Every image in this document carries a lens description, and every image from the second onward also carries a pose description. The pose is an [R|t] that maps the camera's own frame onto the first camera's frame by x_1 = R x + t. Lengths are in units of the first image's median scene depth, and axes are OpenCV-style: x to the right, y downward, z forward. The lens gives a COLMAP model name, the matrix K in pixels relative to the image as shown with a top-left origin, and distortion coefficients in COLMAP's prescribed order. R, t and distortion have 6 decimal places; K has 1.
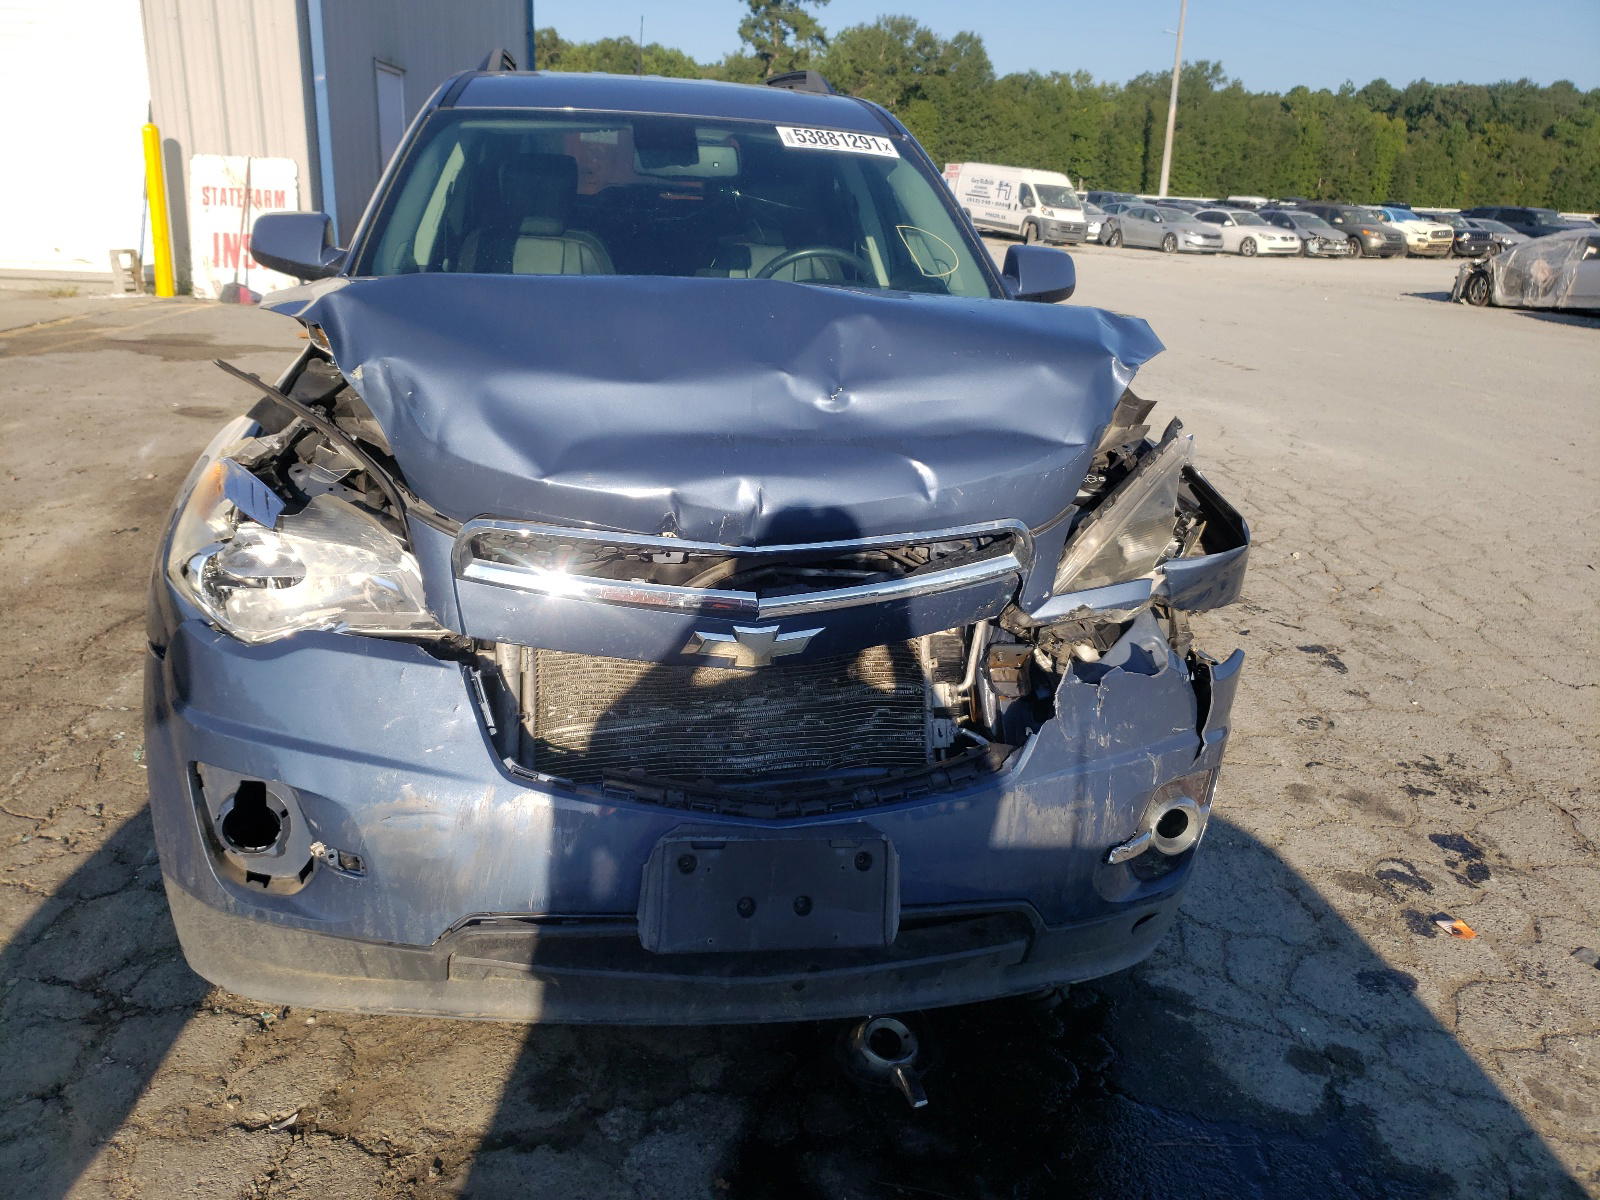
lens RADIAL K [[1240.6, 0, 806.4], [0, 1240.6, 565.7], [0, 0, 1]] dist [-0.008923, 0.021302]
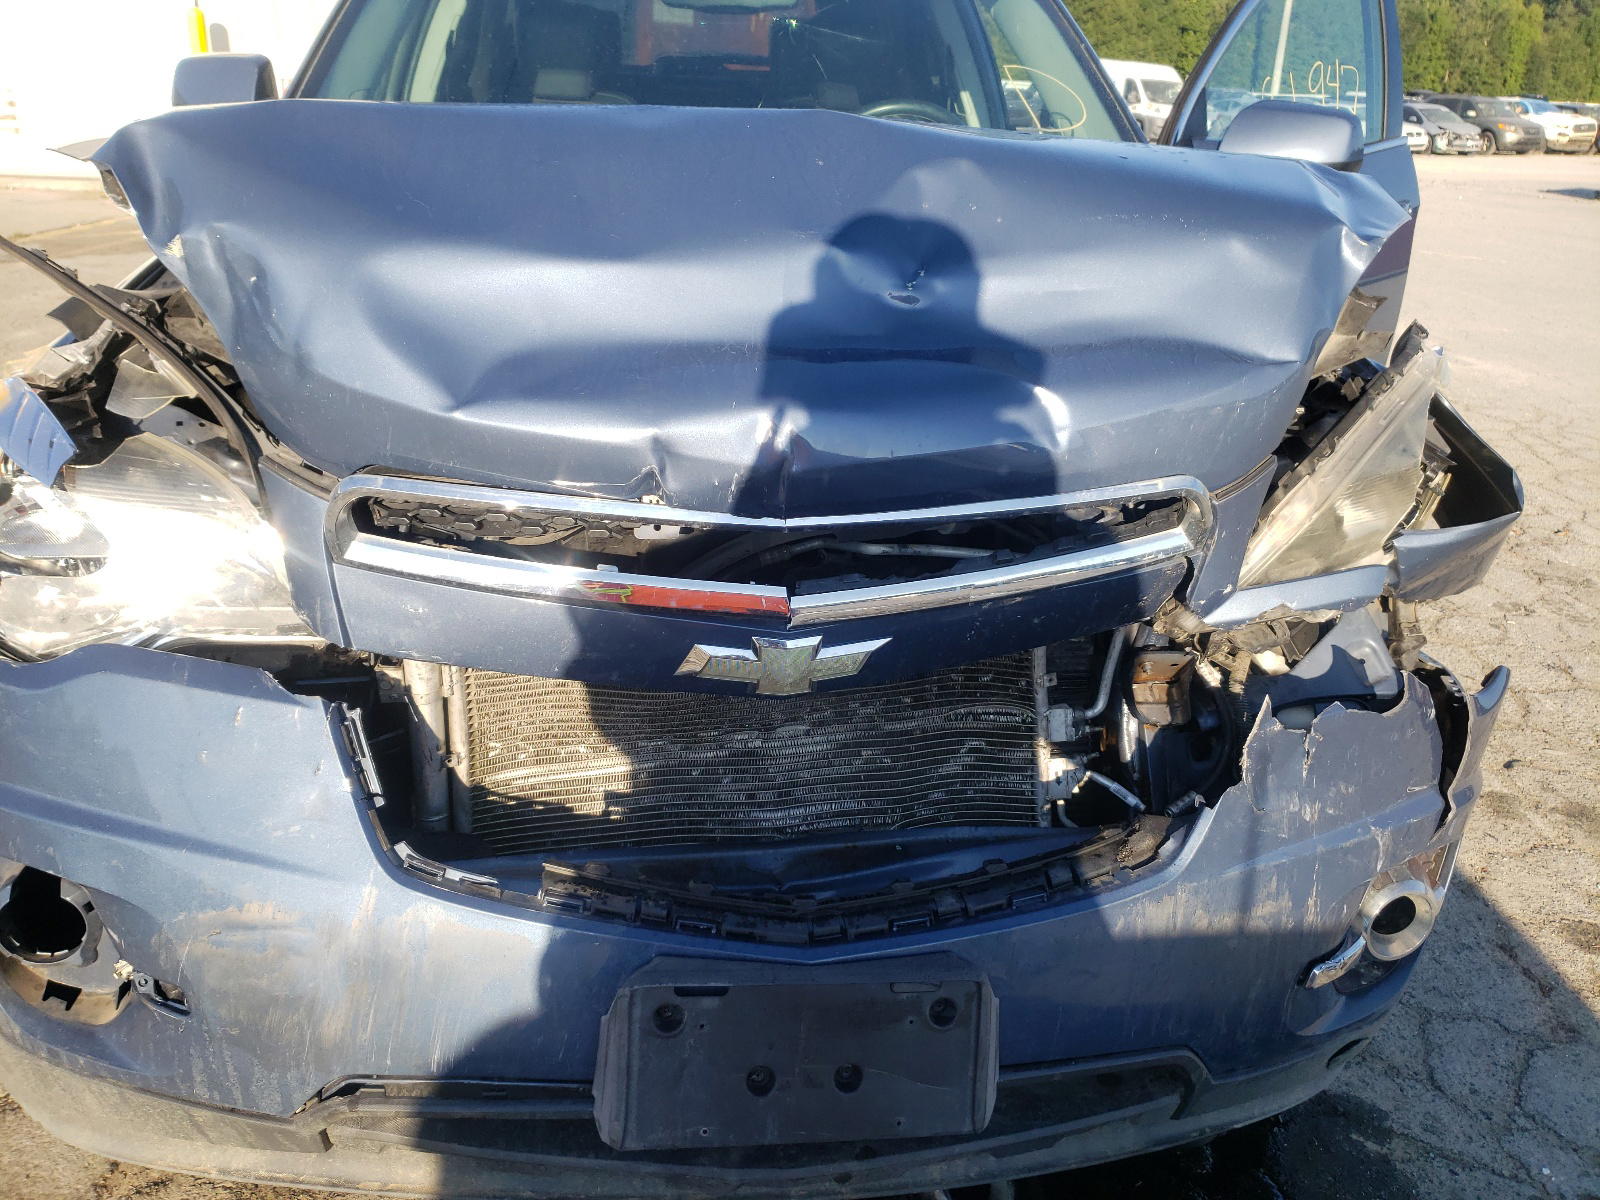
lens RADIAL K [[1240.6, 0, 813.6], [0, 1240.6, 581.4], [0, 0, 1]] dist [-0.008923, 0.021302]
pose [[0.997859, 0.014110, -0.063862, 0.014950], [-0.008781, 0.996514, 0.082967, -0.034284], [0.064810, -0.082228, 0.994504, 0.328970]]
